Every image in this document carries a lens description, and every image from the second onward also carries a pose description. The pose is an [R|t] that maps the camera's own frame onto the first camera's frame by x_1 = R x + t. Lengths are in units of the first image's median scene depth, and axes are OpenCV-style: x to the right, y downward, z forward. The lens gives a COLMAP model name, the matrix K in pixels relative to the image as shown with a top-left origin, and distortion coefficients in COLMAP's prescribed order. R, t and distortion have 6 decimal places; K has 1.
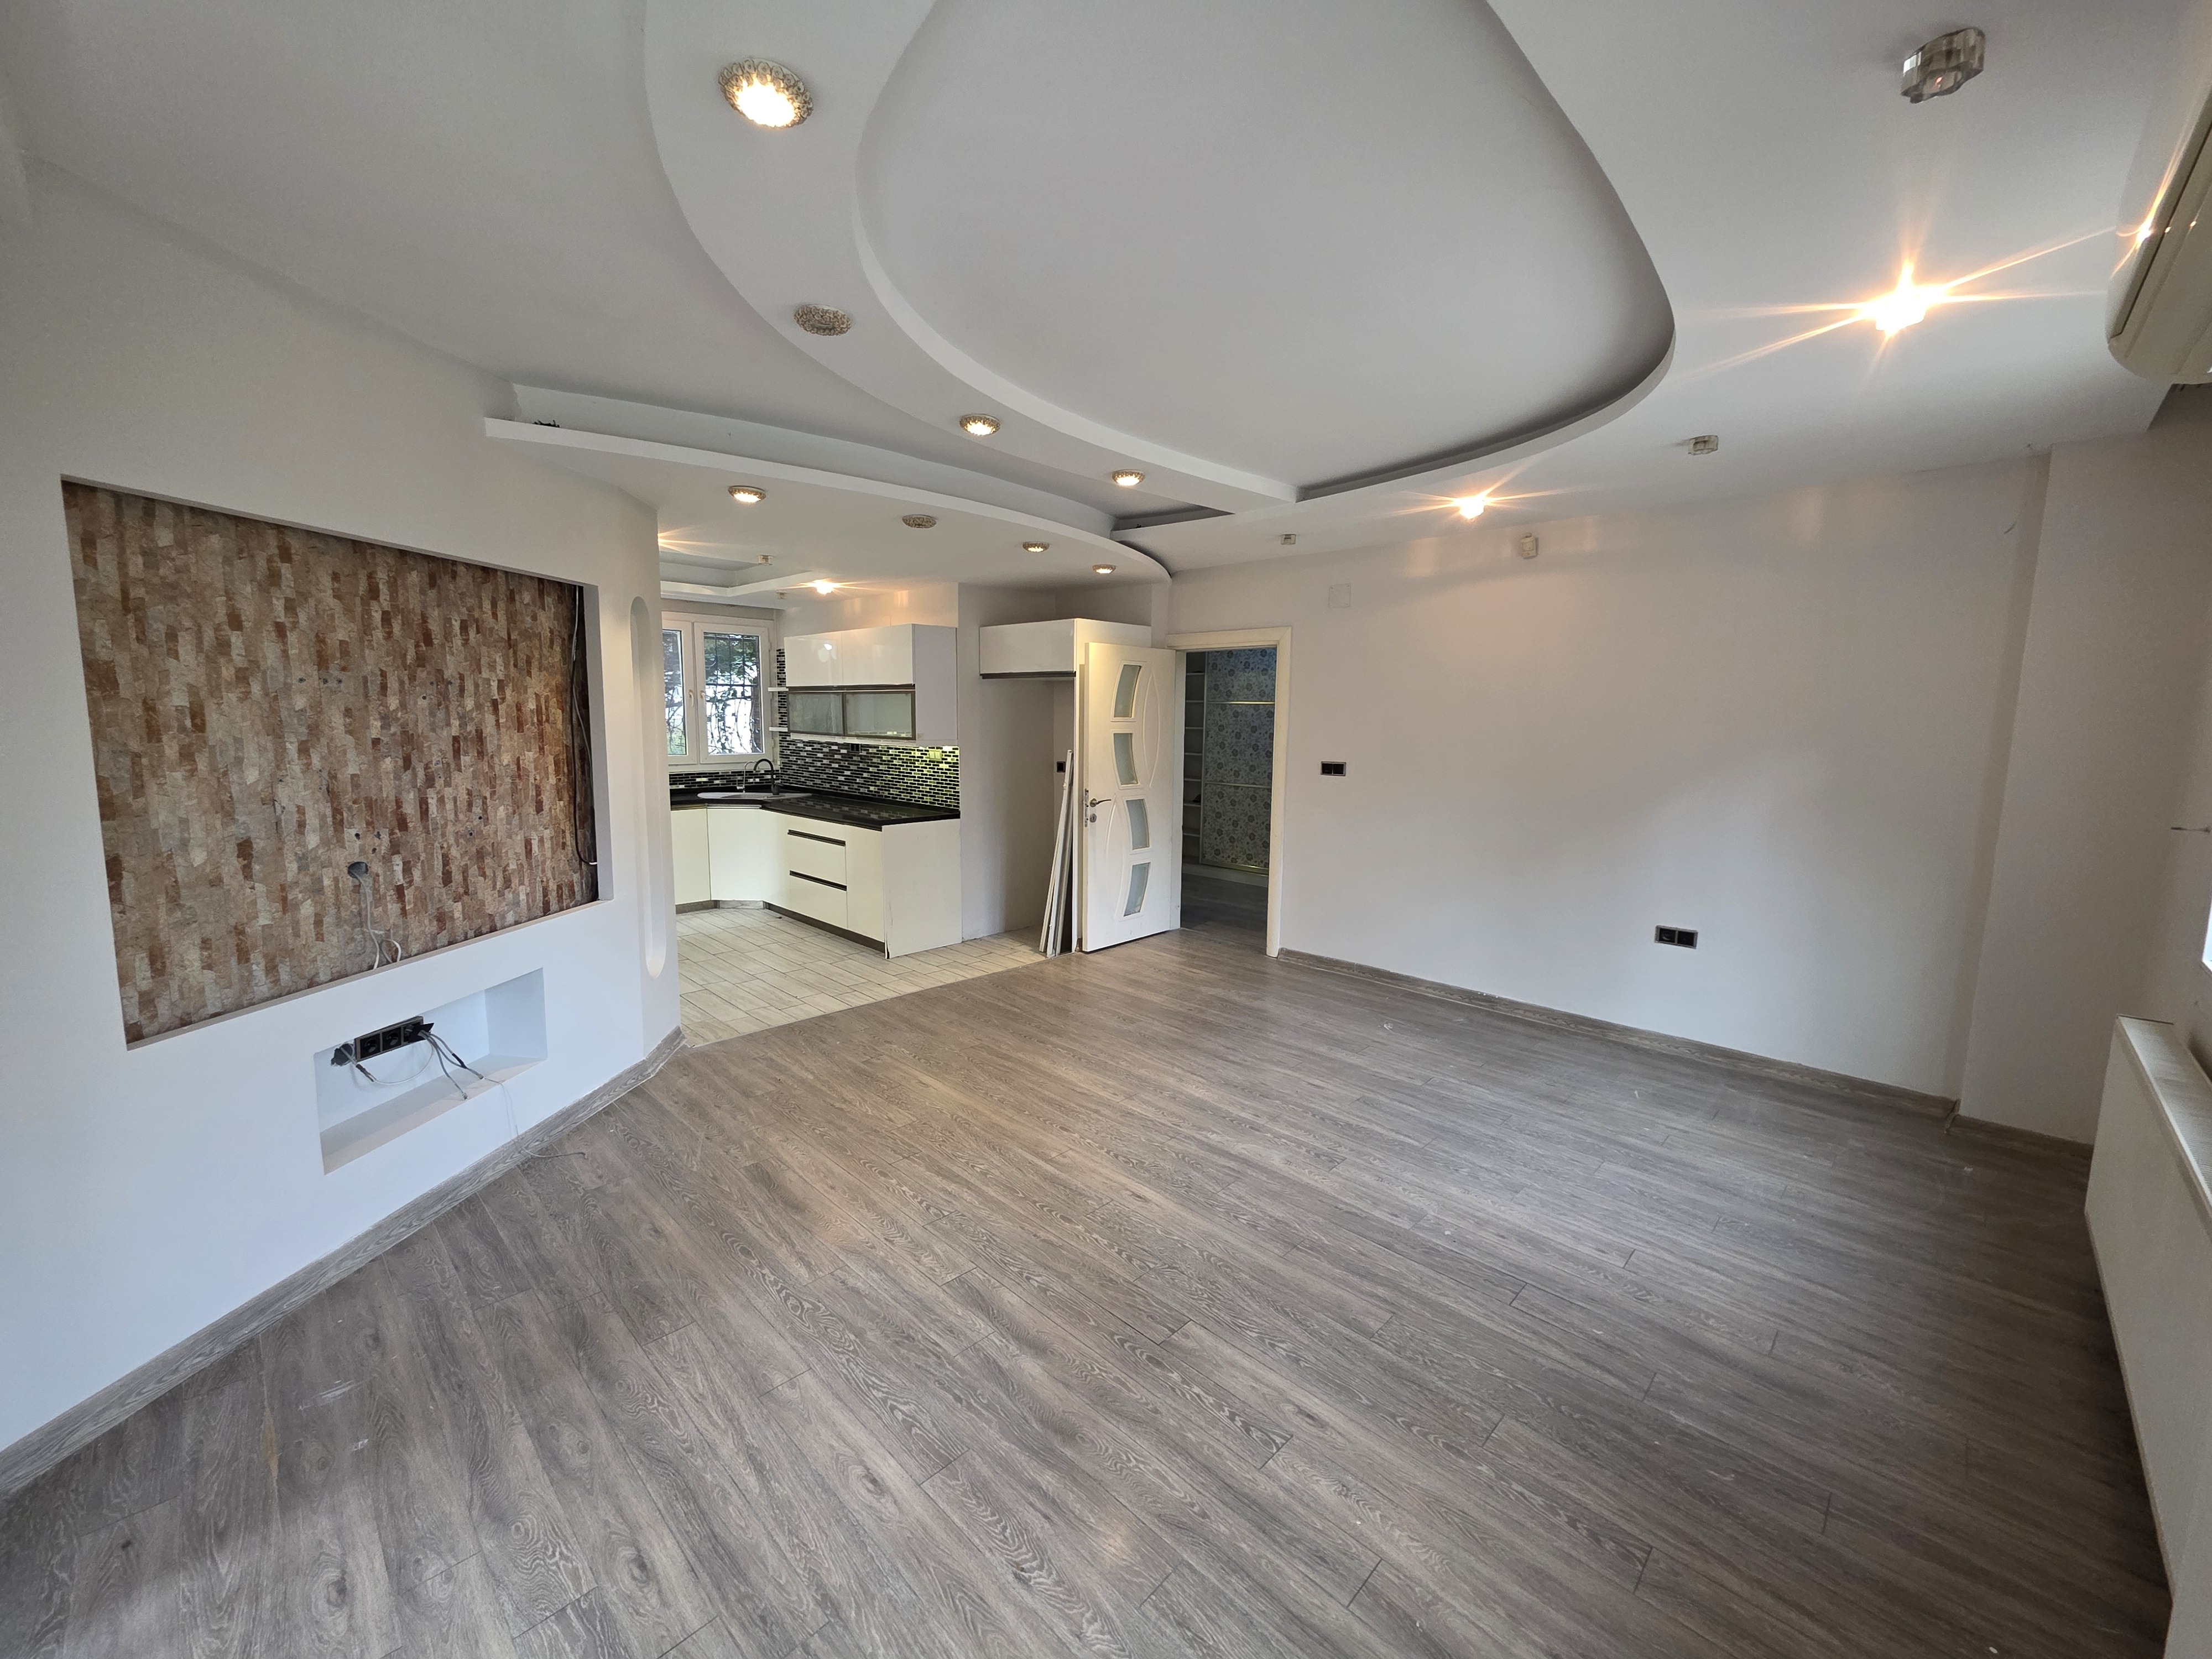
lens RADIAL K [[878.6, 0, 1093.4], [0, 878.6, 826.3], [0, 0, 1]] dist [0.001906, -0.000091]
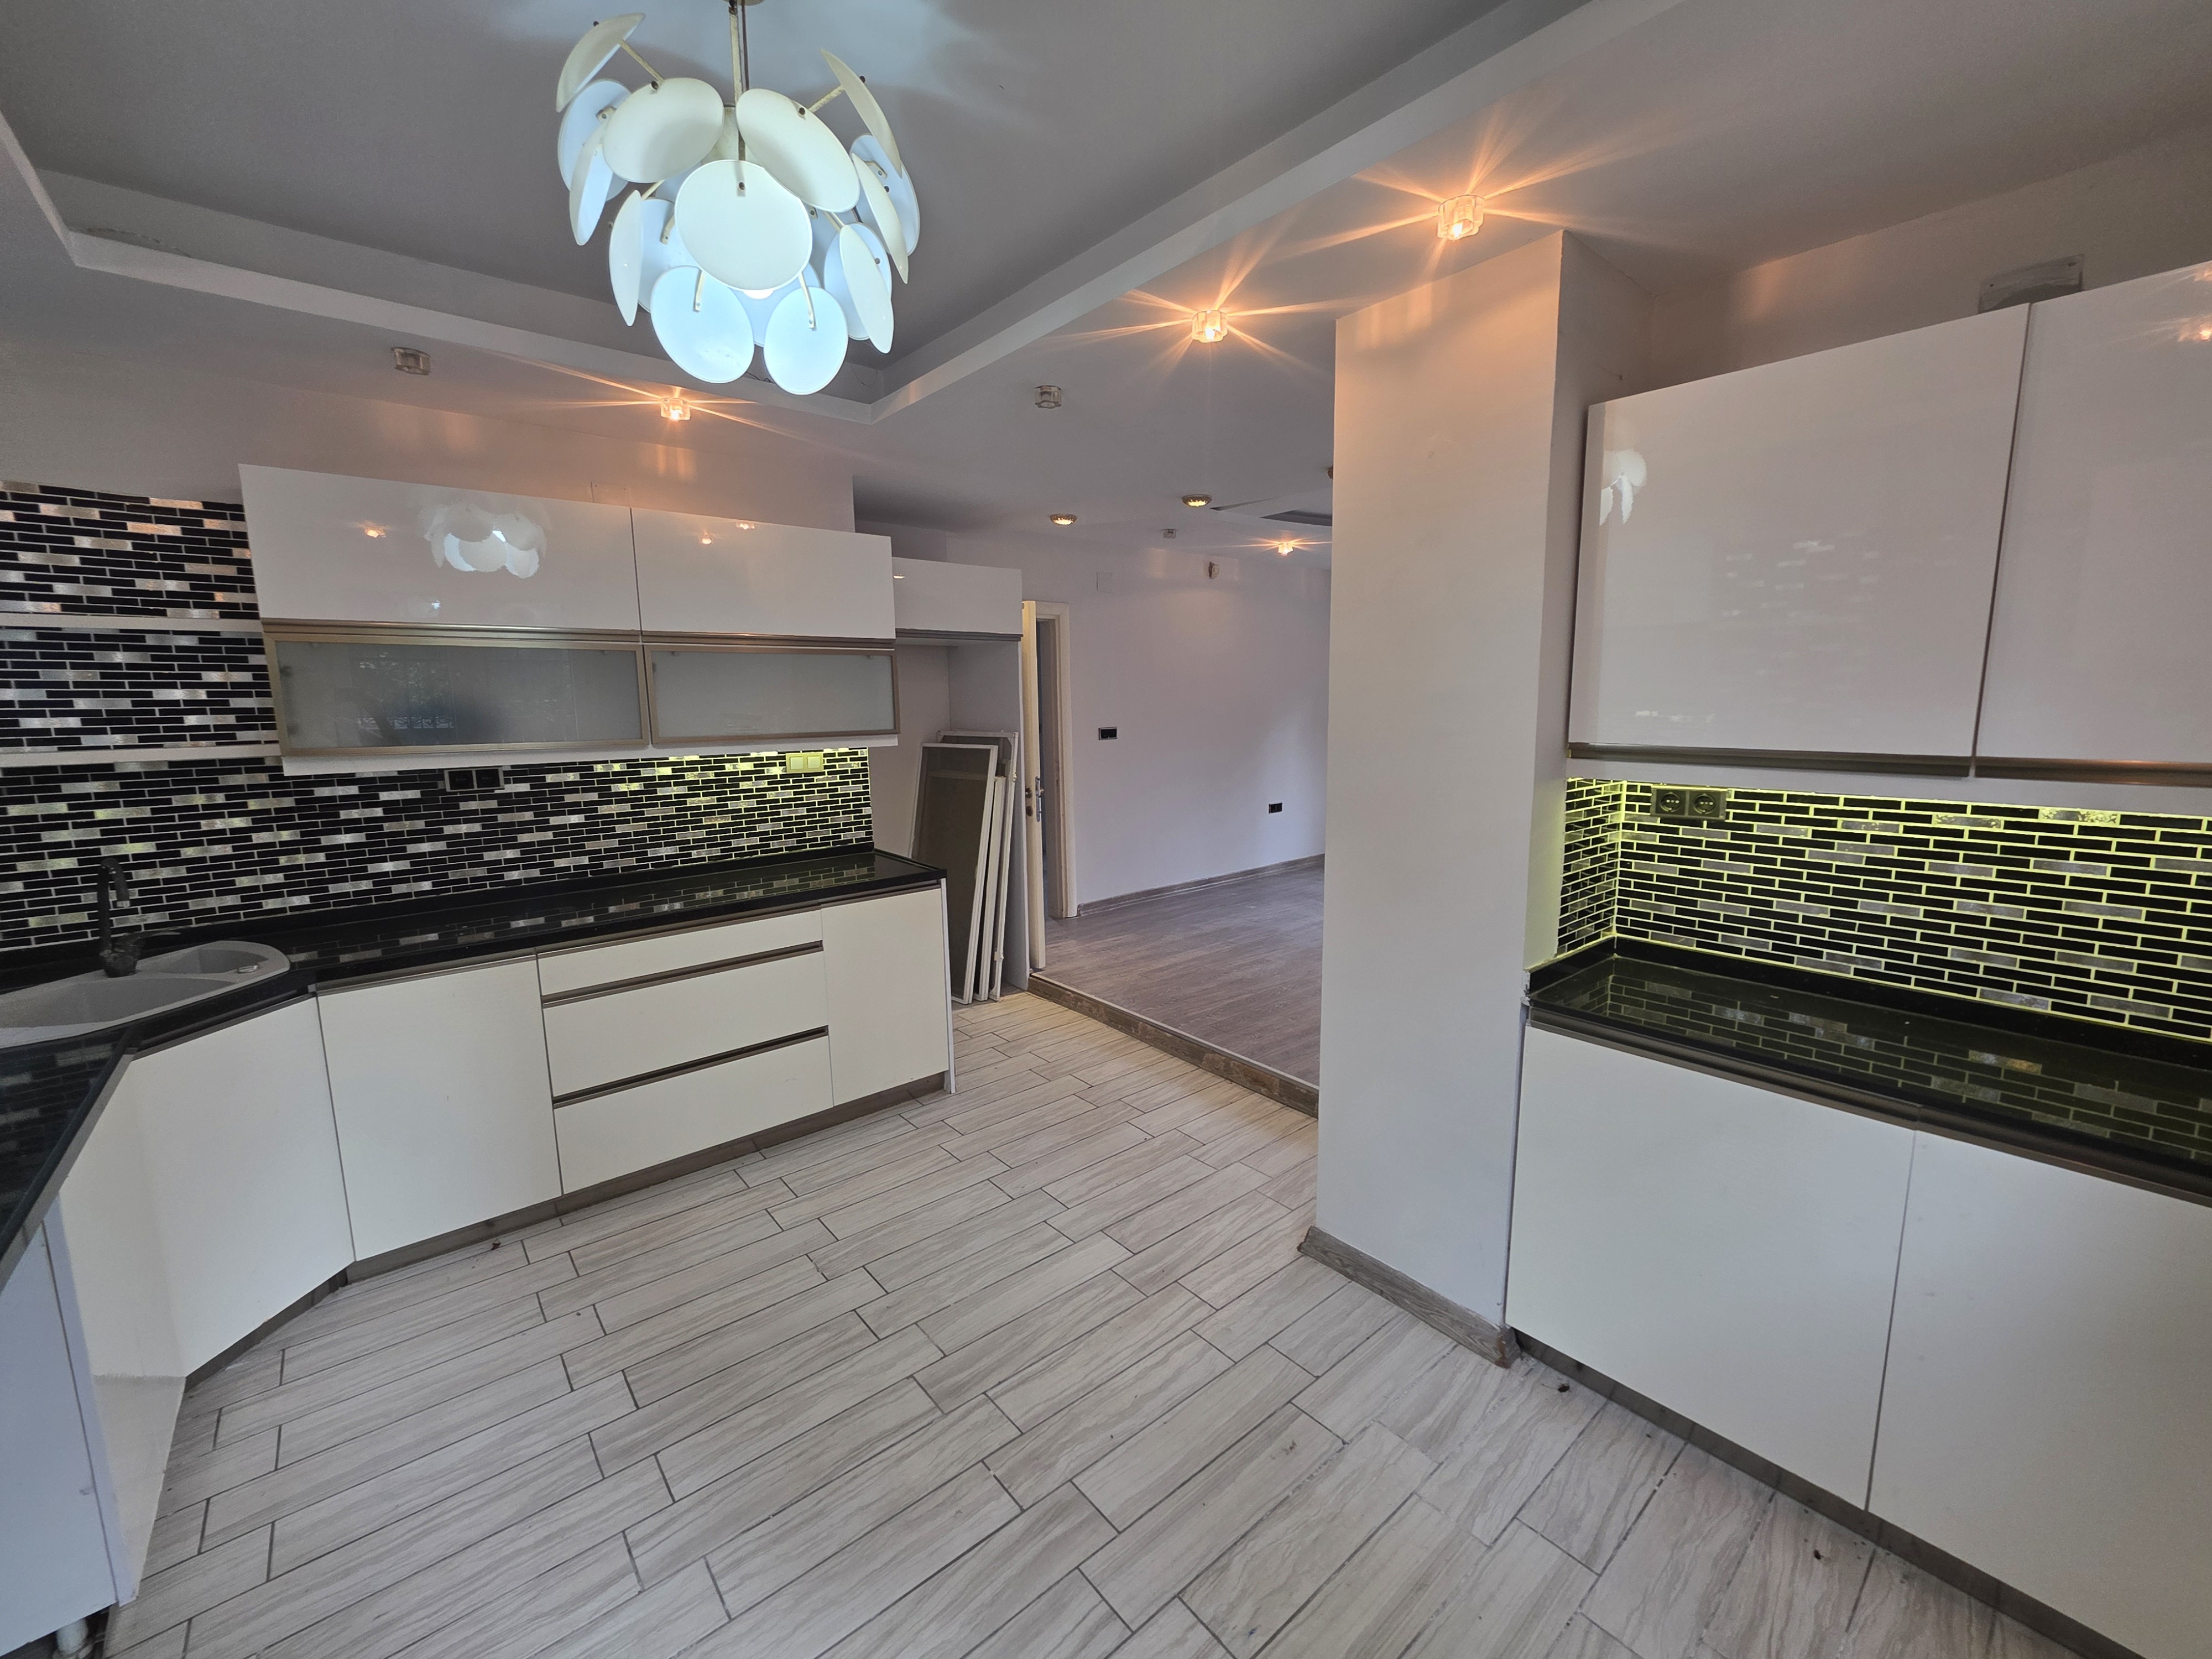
lens RADIAL K [[891.3, 0, 1113.8], [0, 891.3, 822.6], [0, 0, 1]] dist [-0.006654, -0.000047]
pose [[0.074323, -0.154855, 0.985138, -1.565474], [0.140482, 0.979644, 0.143393, -0.205637], [-0.987290, 0.127737, 0.094564, 1.568711]]
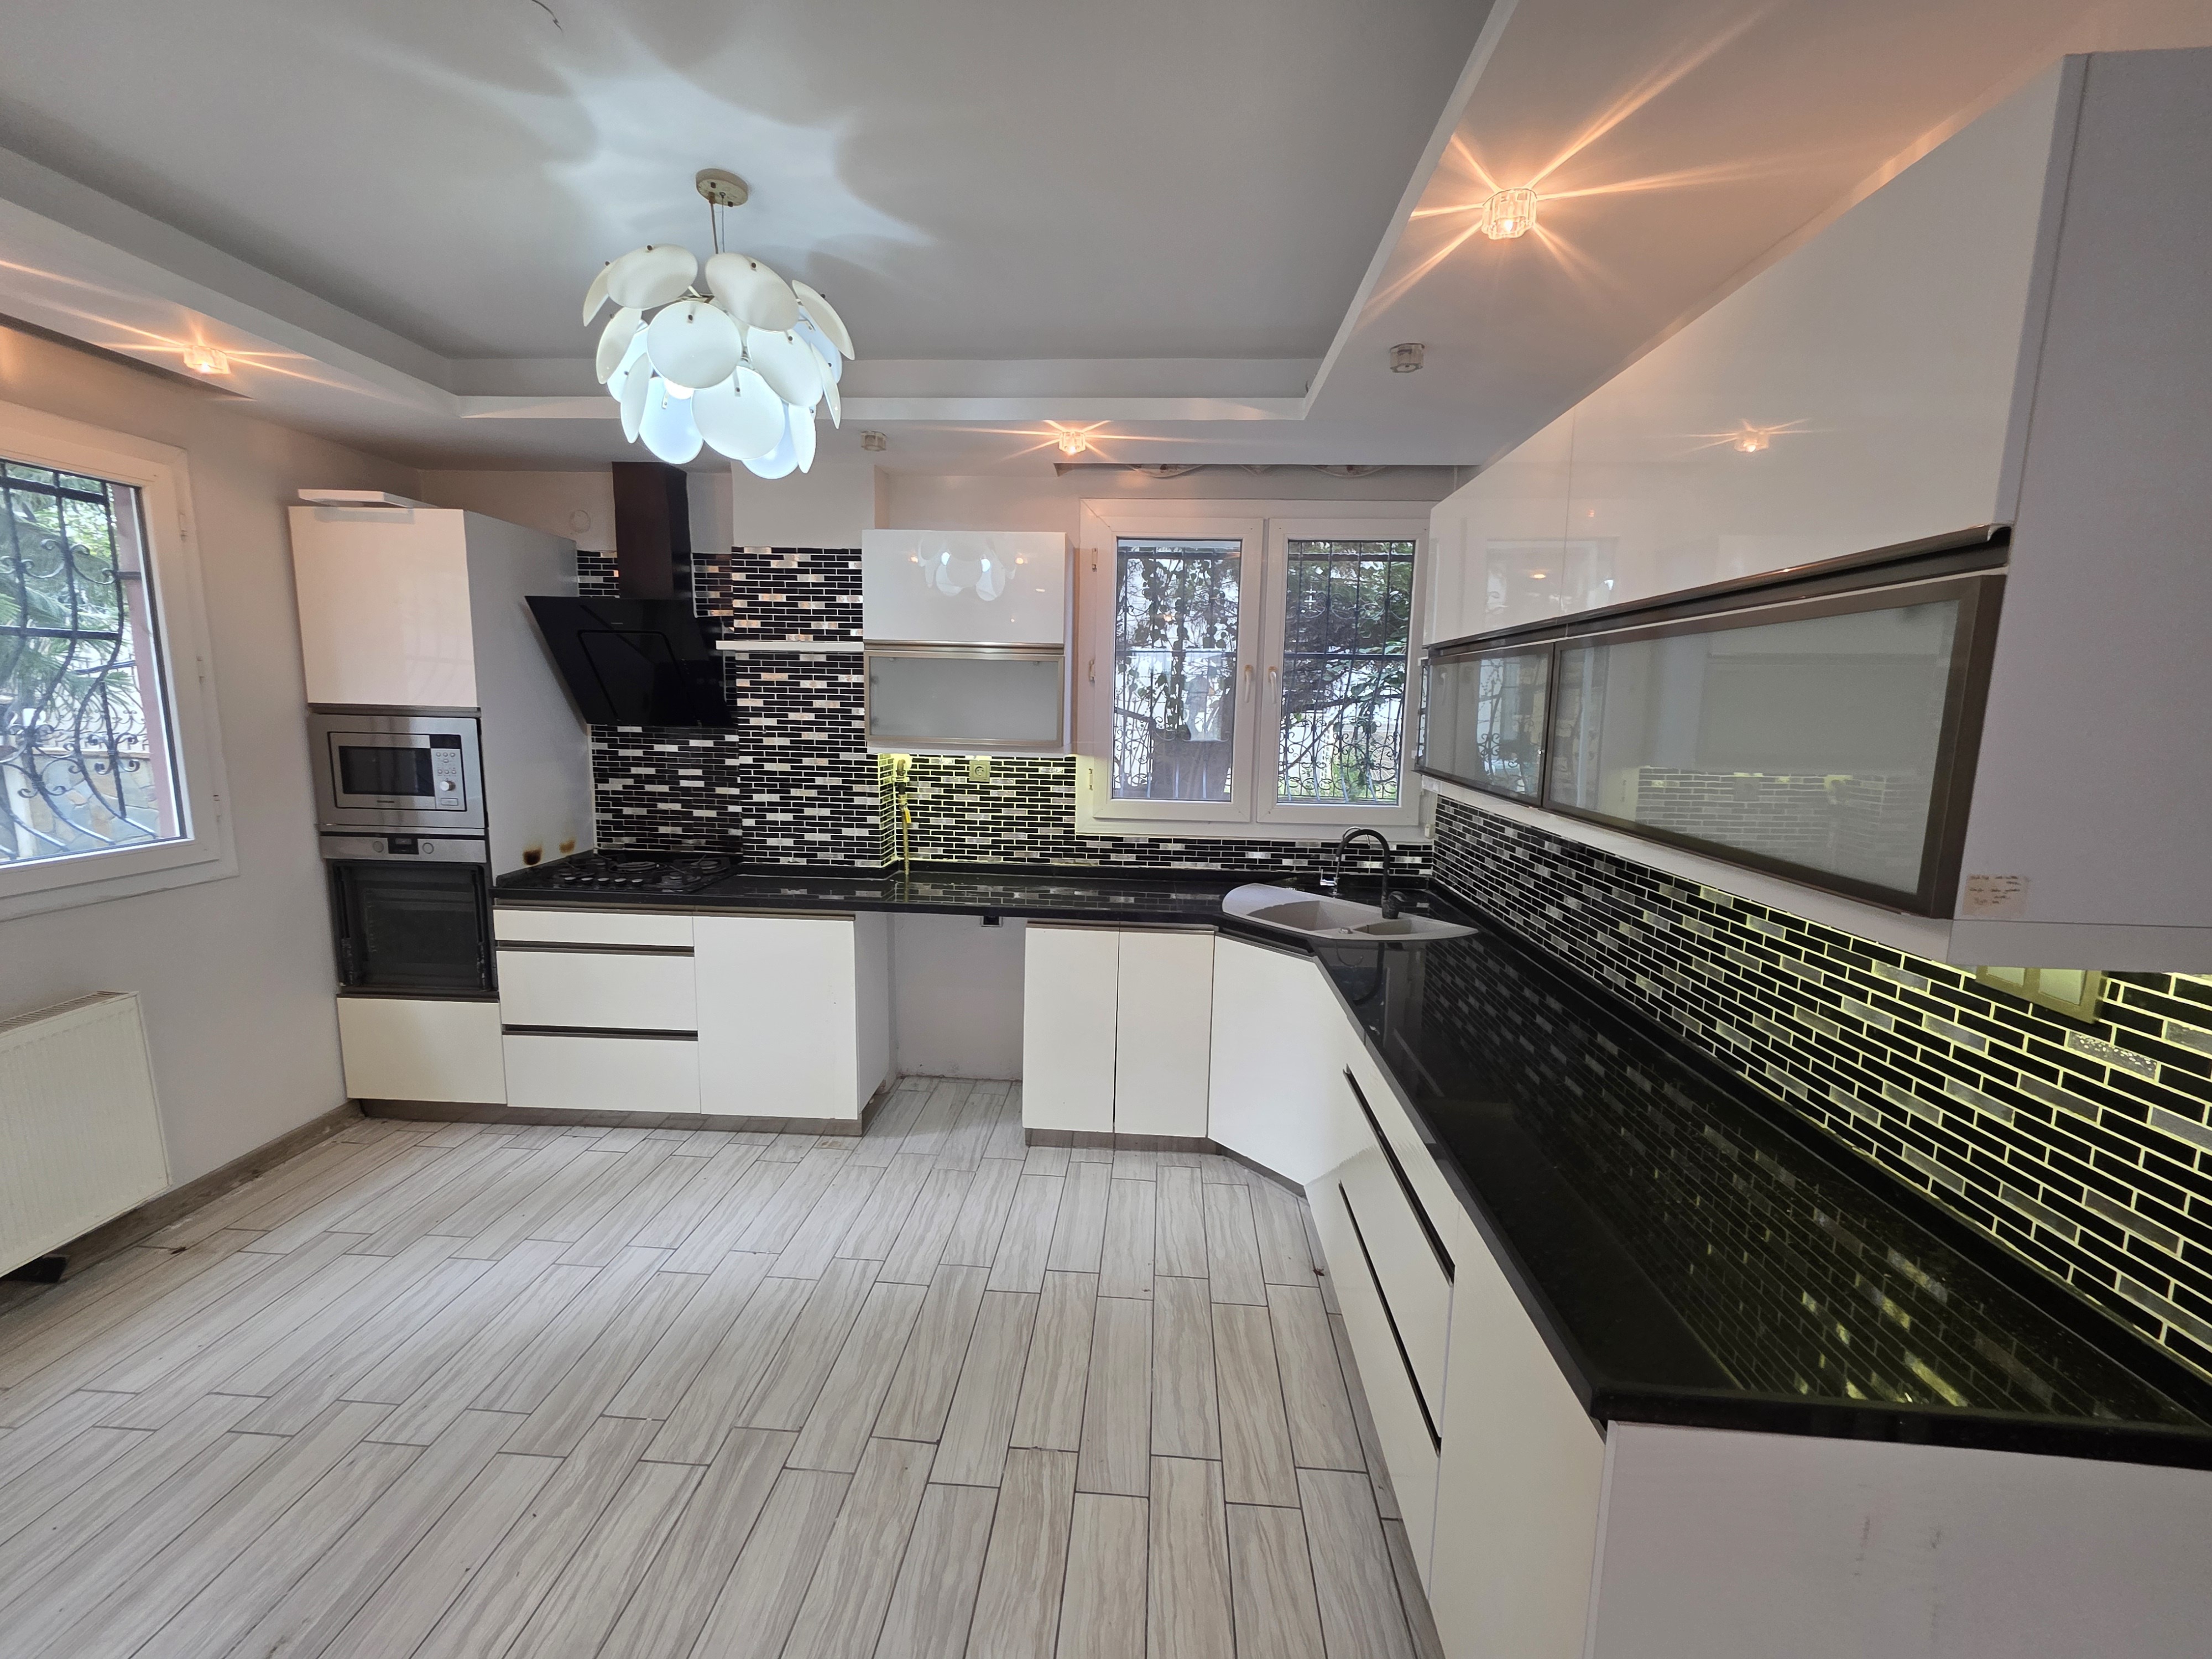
lens RADIAL K [[887.1, 0, 1106.0], [0, 887.1, 829.5], [0, 0, 1]] dist [0.000506, -0.000191]
pose [[0.663086, 0.109107, -0.740549, -0.366934], [-0.109572, 0.992811, 0.048163, -0.204165], [0.740481, 0.049207, 0.670274, 1.551498]]
